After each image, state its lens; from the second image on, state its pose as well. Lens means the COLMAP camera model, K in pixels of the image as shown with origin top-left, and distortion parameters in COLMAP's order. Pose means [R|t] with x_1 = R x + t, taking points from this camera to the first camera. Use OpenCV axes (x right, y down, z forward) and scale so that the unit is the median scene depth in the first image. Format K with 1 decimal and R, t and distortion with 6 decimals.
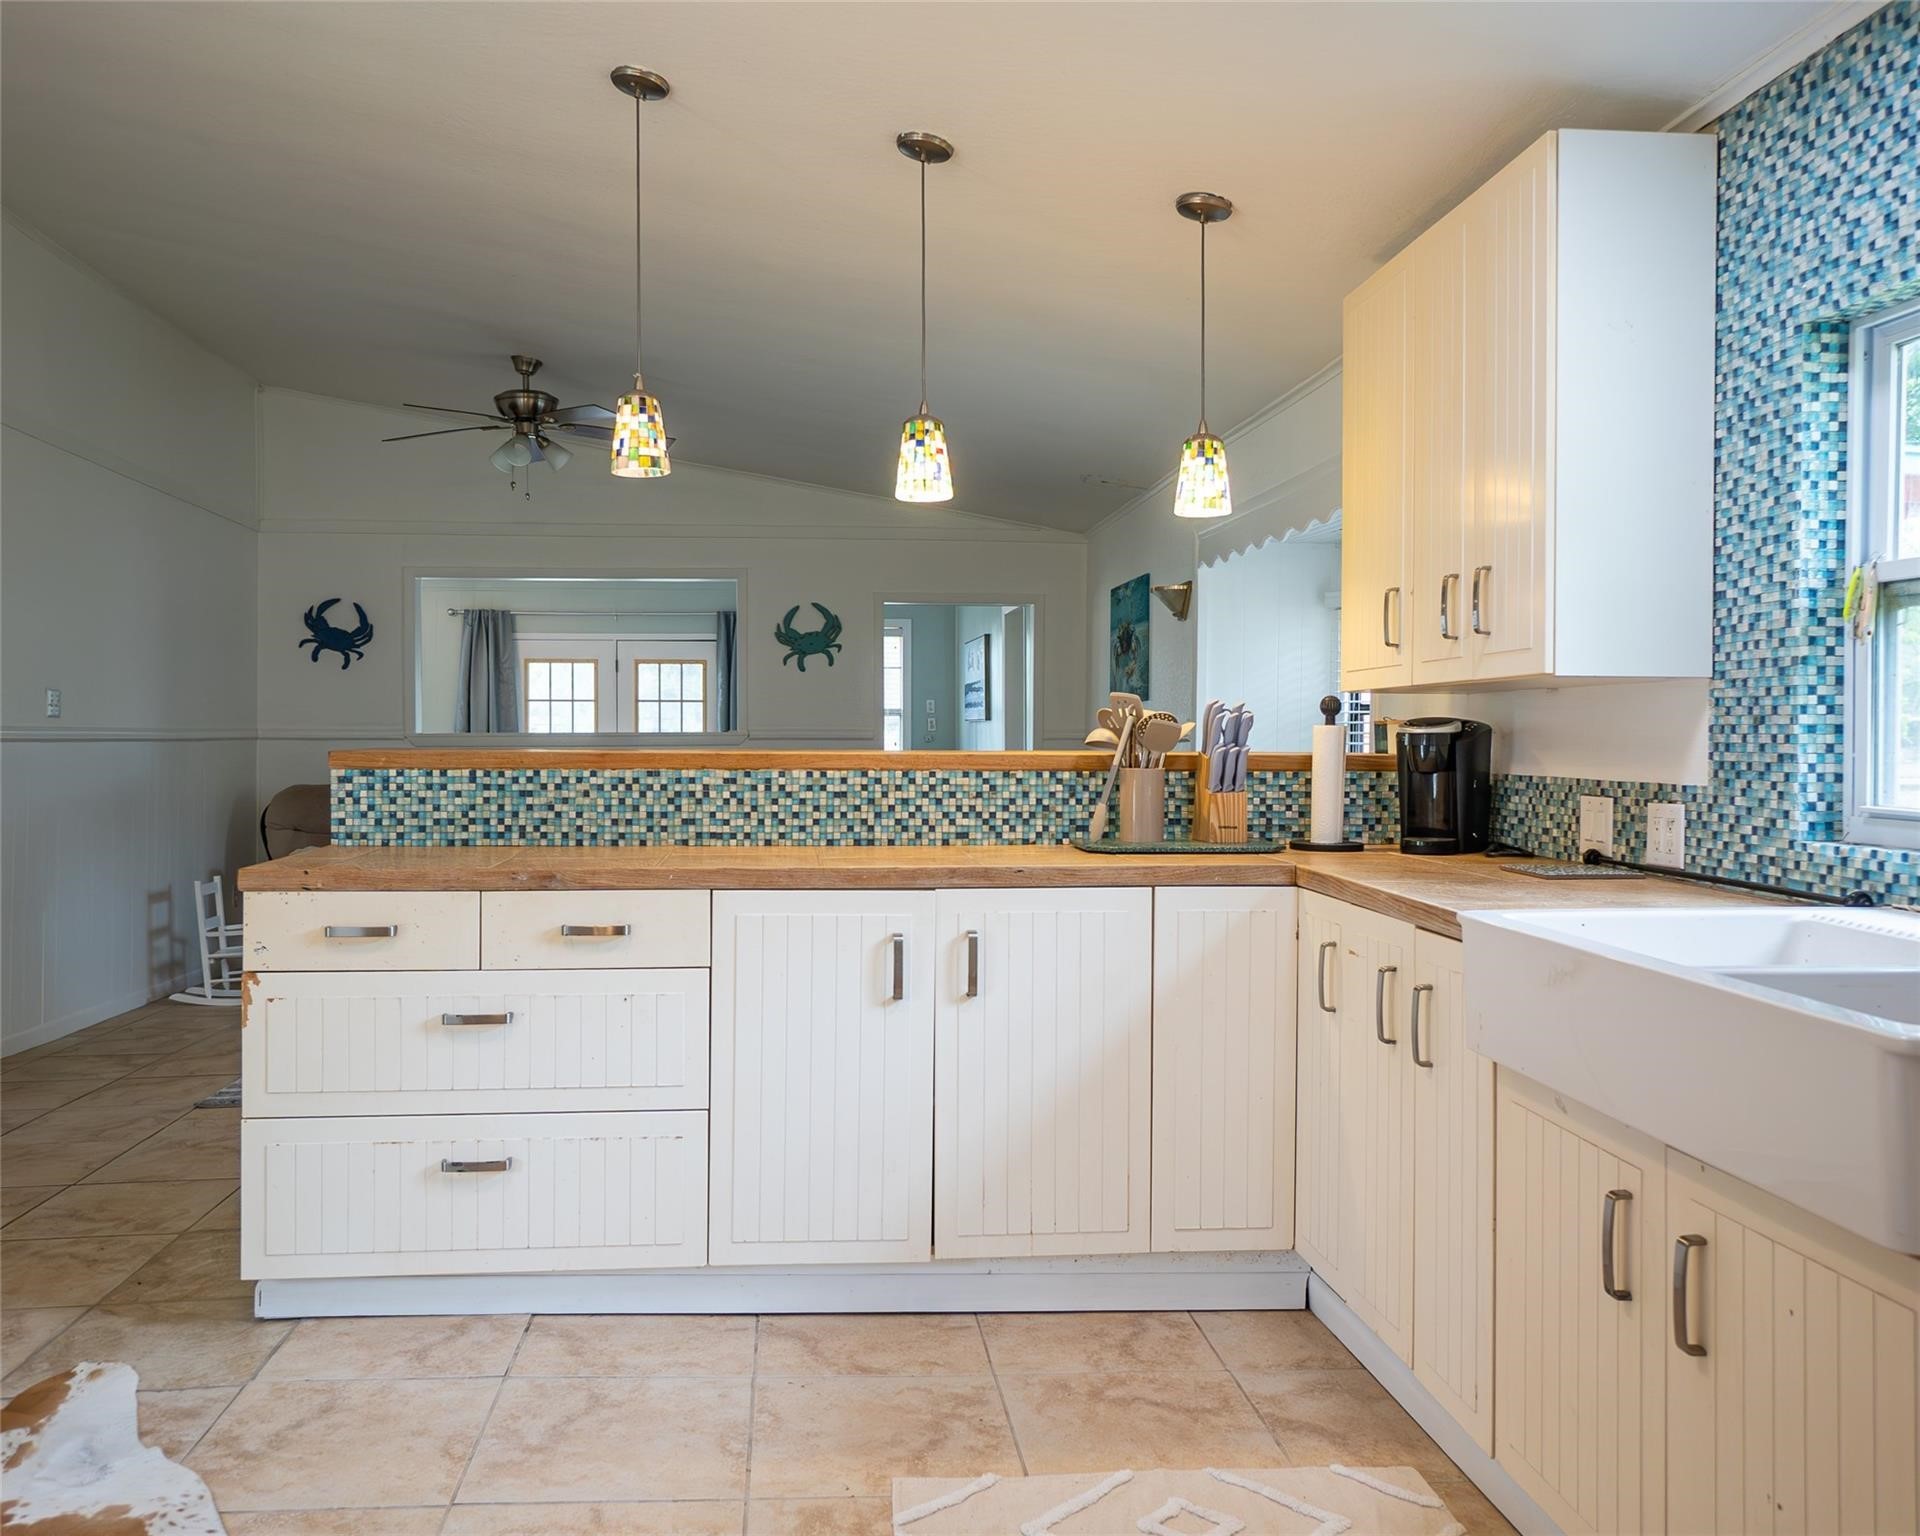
lens RADIAL K [[1548.2, 0, 959.8], [0, 1548.2, 758.6], [0, 0, 1]] dist [-0.004570, 0.029373]
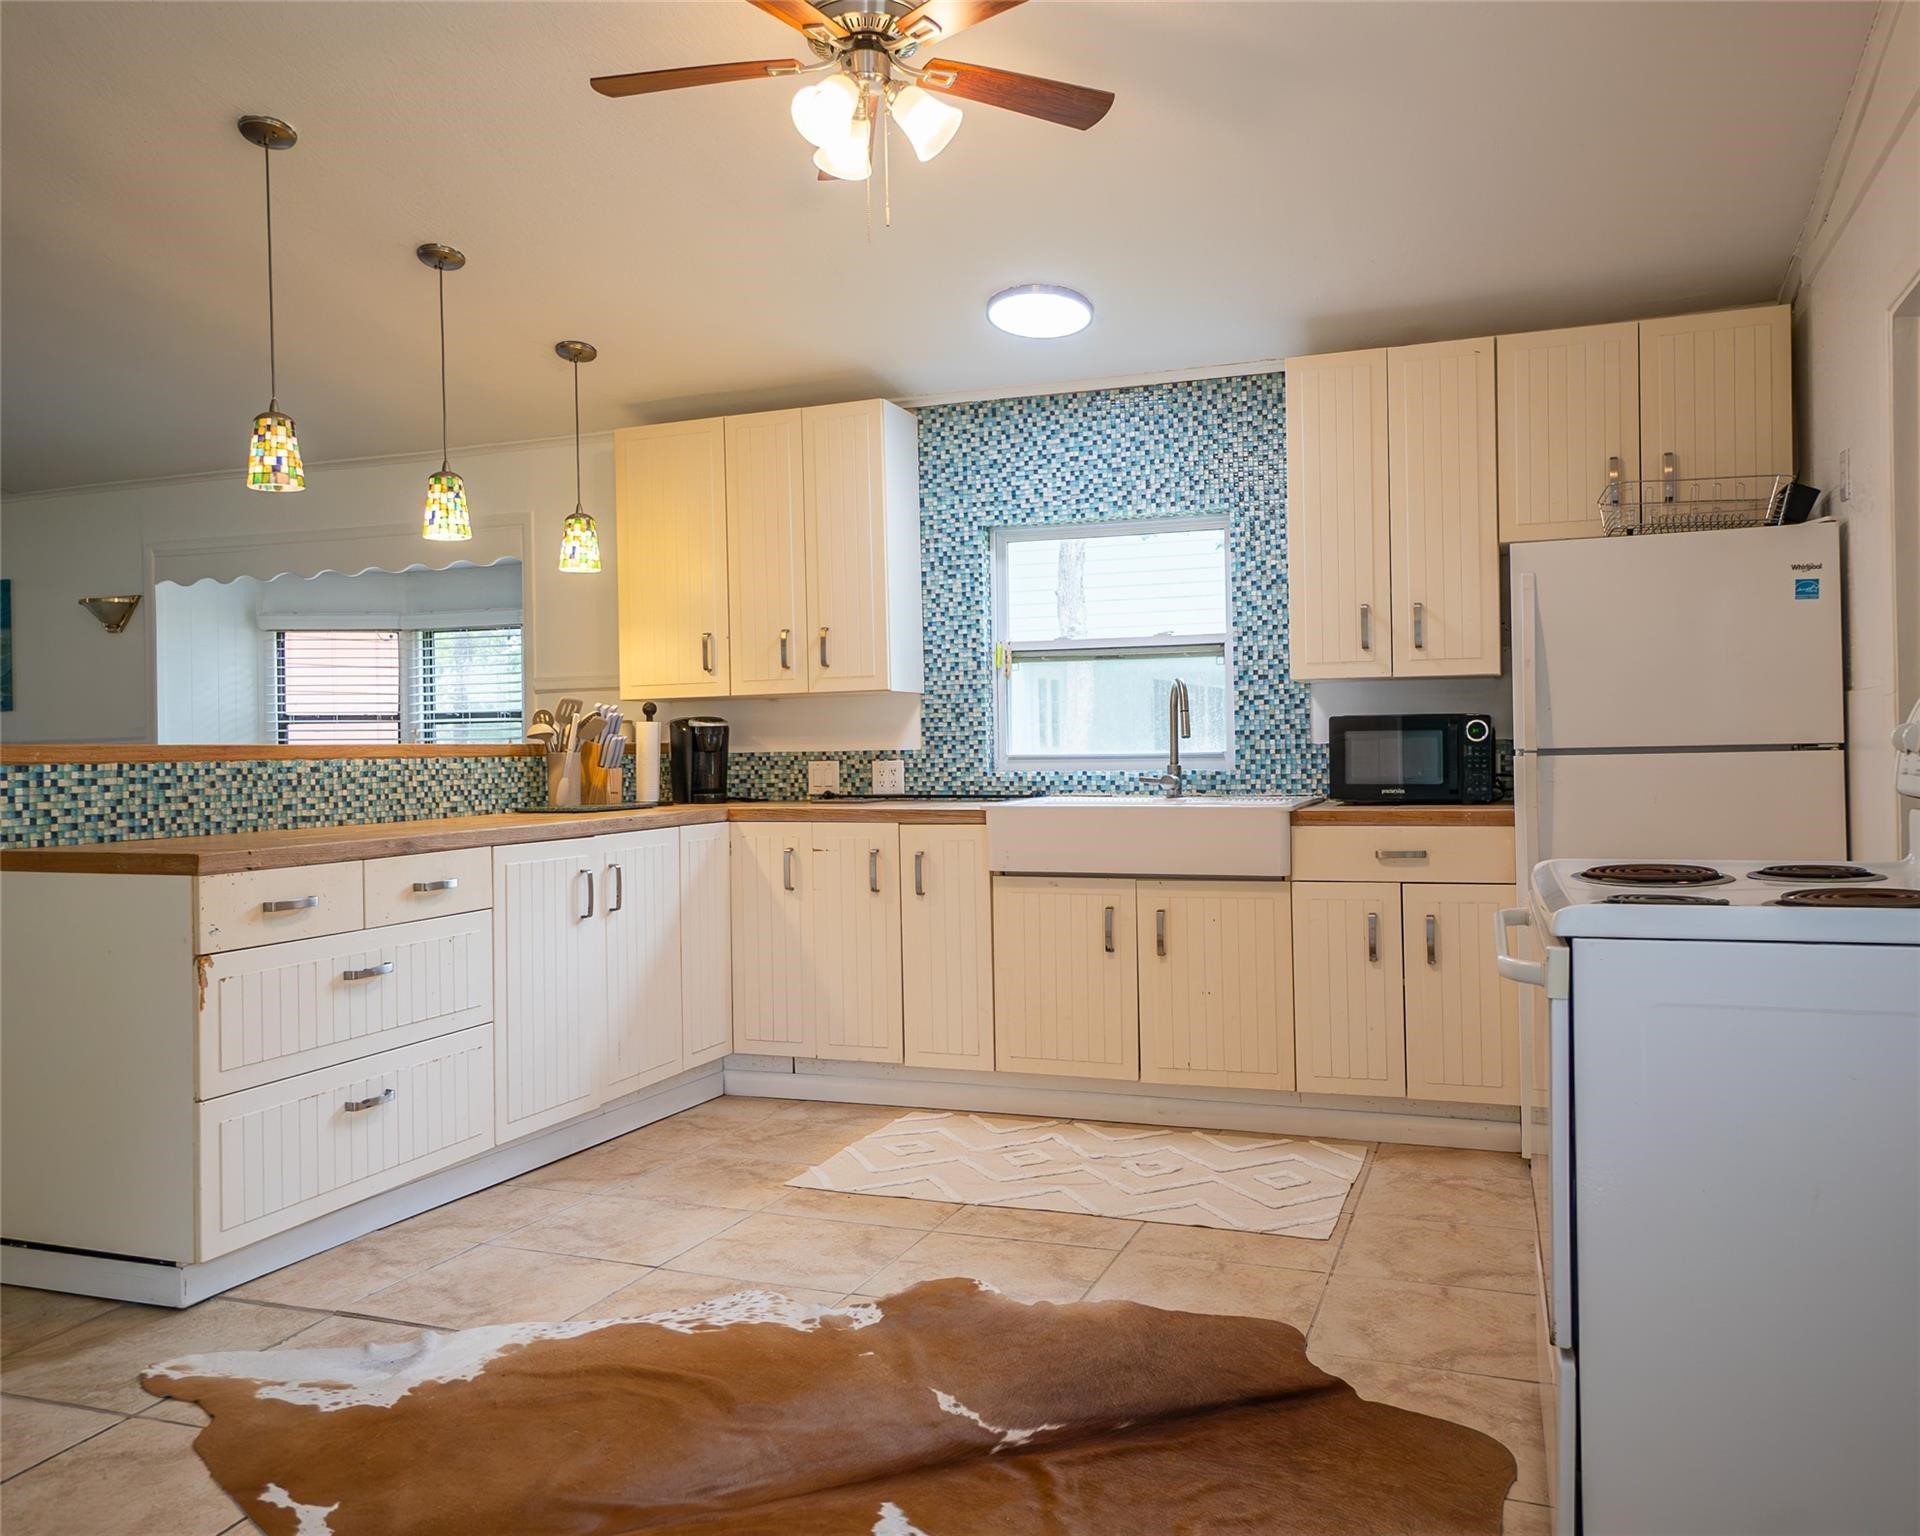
lens RADIAL K [[1548.2, 0, 967.9], [0, 1548.2, 766.3], [0, 0, 1]] dist [-0.004570, 0.029373]
pose [[0.426040, -0.022170, 0.904433, -1.215423], [0.034504, 0.999371, 0.008244, 0.024243], [-0.904046, 0.027694, 0.426537, 0.118198]]
